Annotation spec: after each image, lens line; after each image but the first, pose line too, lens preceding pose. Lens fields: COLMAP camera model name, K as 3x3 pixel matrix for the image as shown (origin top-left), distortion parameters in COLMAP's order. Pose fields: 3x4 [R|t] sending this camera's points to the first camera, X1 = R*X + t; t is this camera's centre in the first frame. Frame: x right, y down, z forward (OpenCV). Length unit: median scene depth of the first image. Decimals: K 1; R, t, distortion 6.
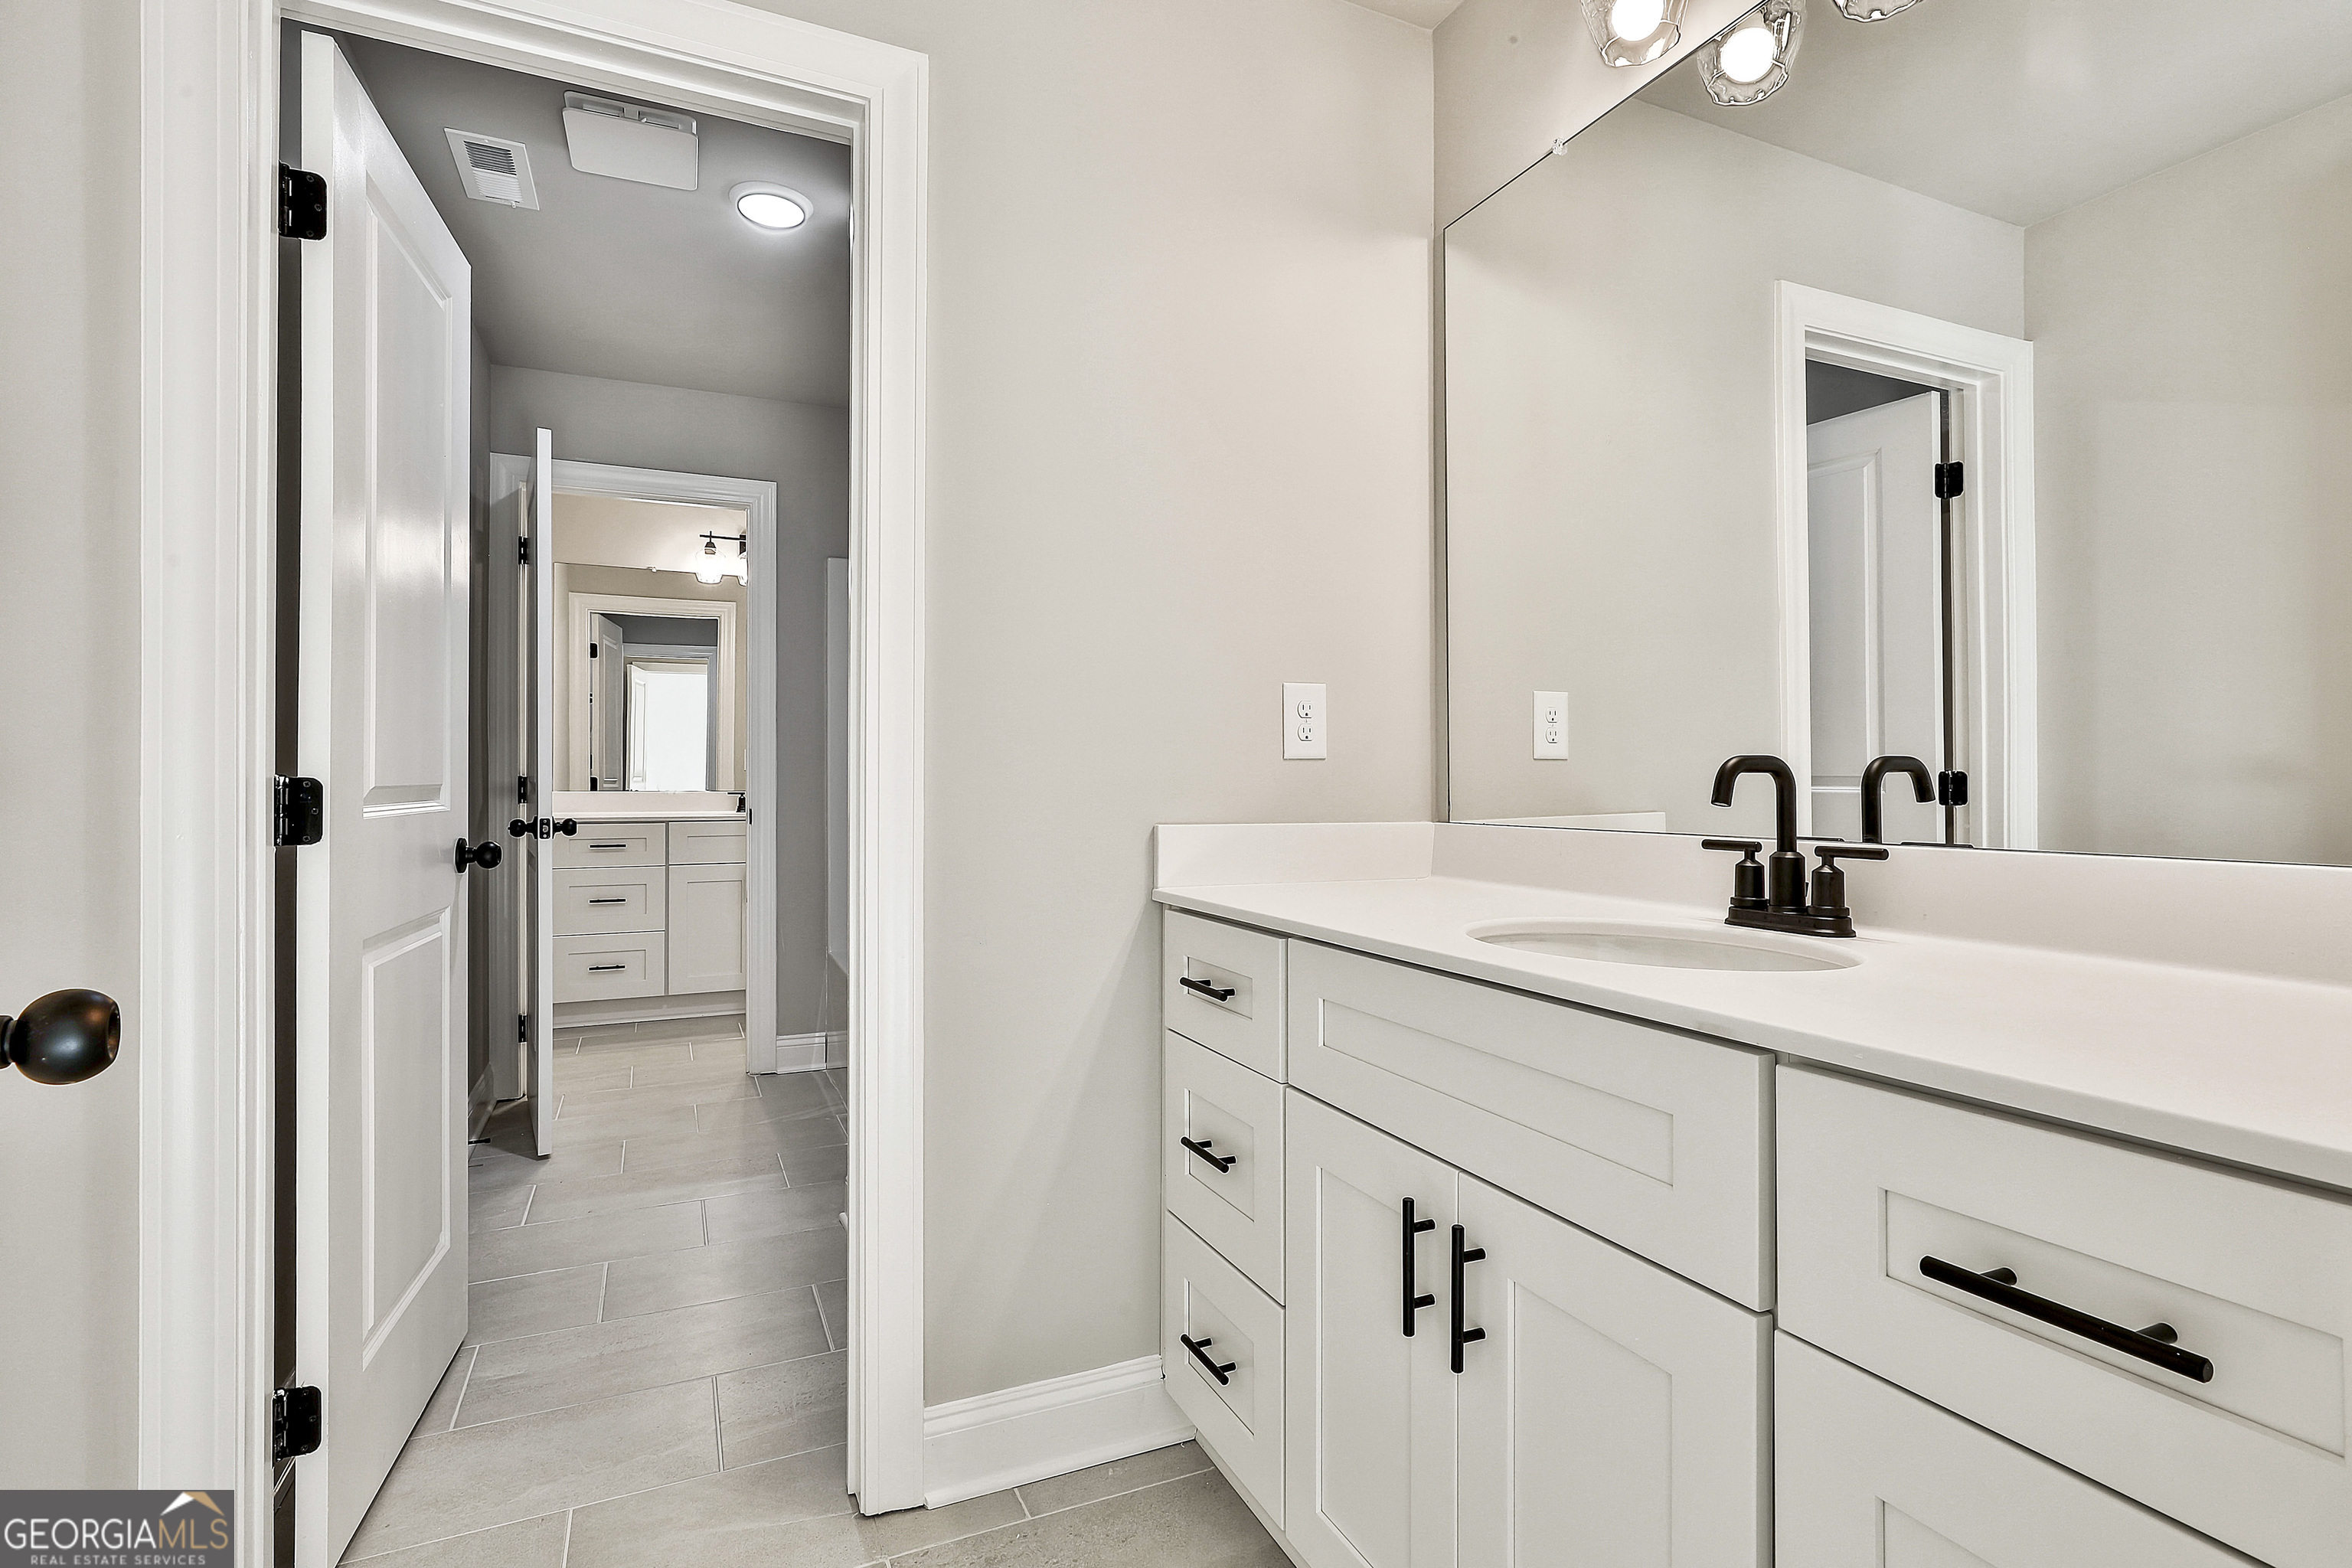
lens RADIAL K [[1129.2, 0, 1183.4], [0, 1129.2, 779.1], [0, 0, 1]] dist [-0.003467, 0.000194]
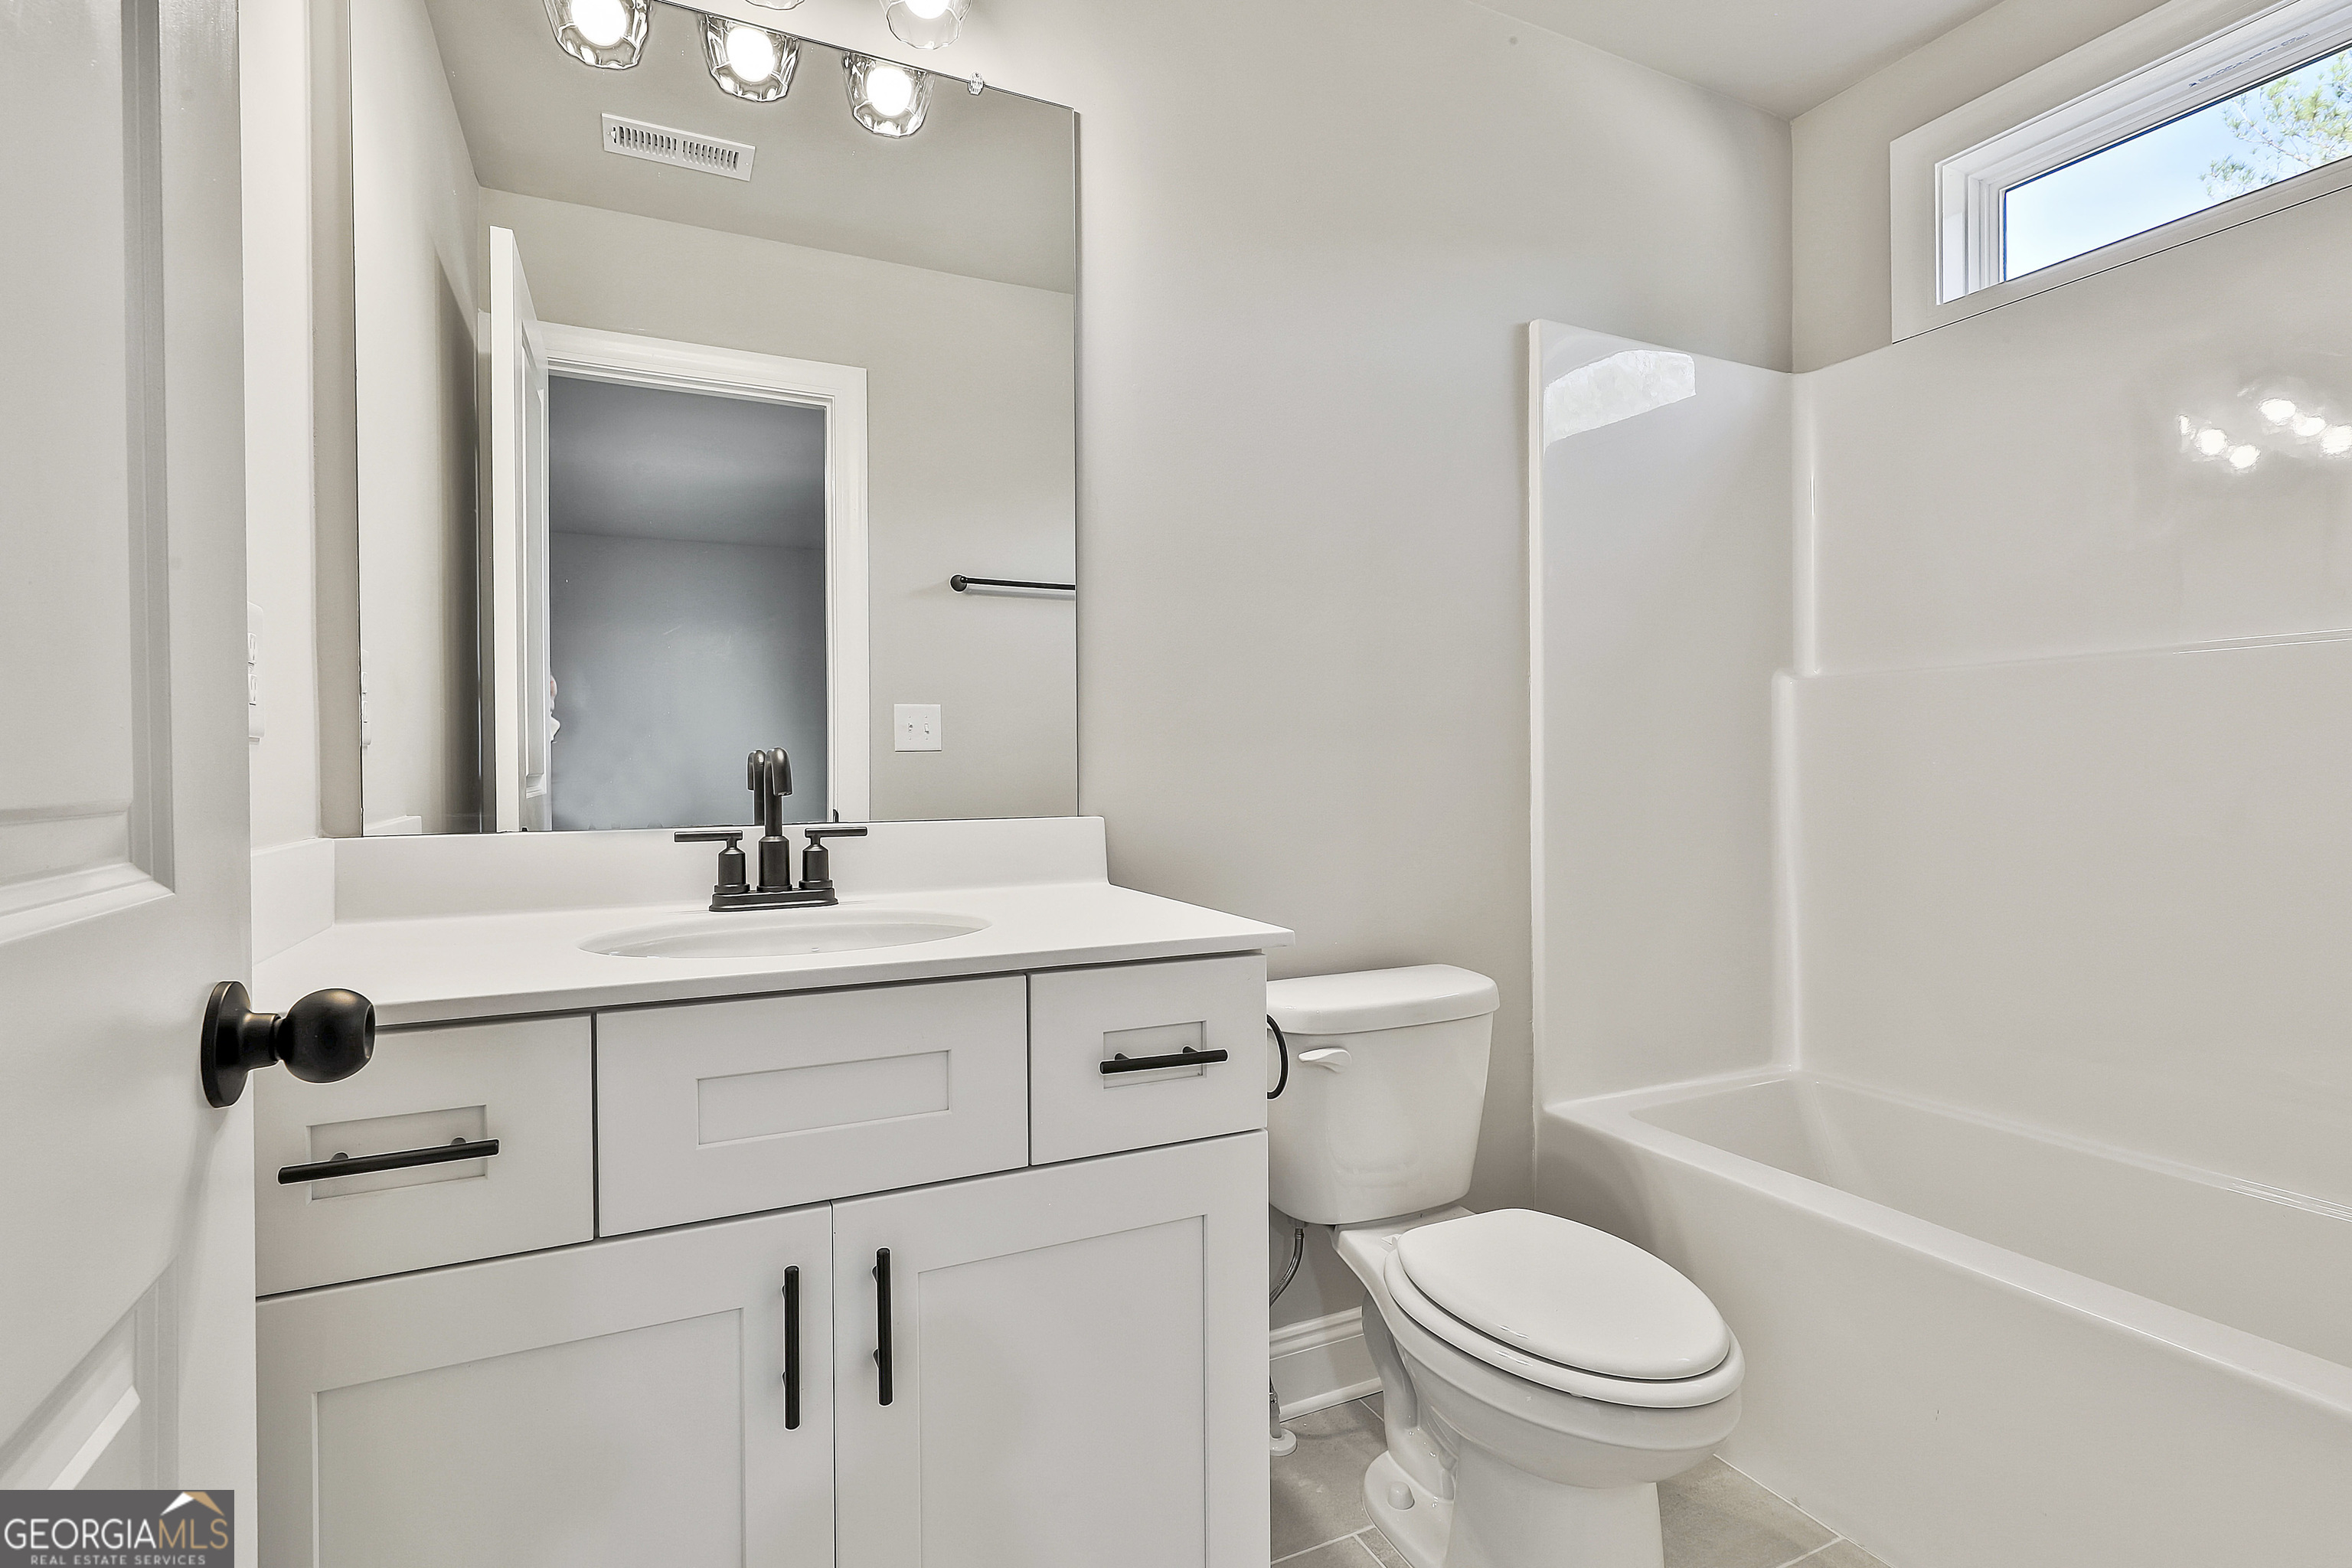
lens RADIAL K [[1120.1, 0, 1182.2], [0, 1120.1, 777.9], [0, 0, 1]] dist [-0.001276, 0.001402]
pose [[-0.025792, -0.017591, 0.999513, -0.583818], [-0.000554, 0.999845, 0.017582, -0.012552], [-0.999667, -0.000100, -0.025798, 0.654012]]
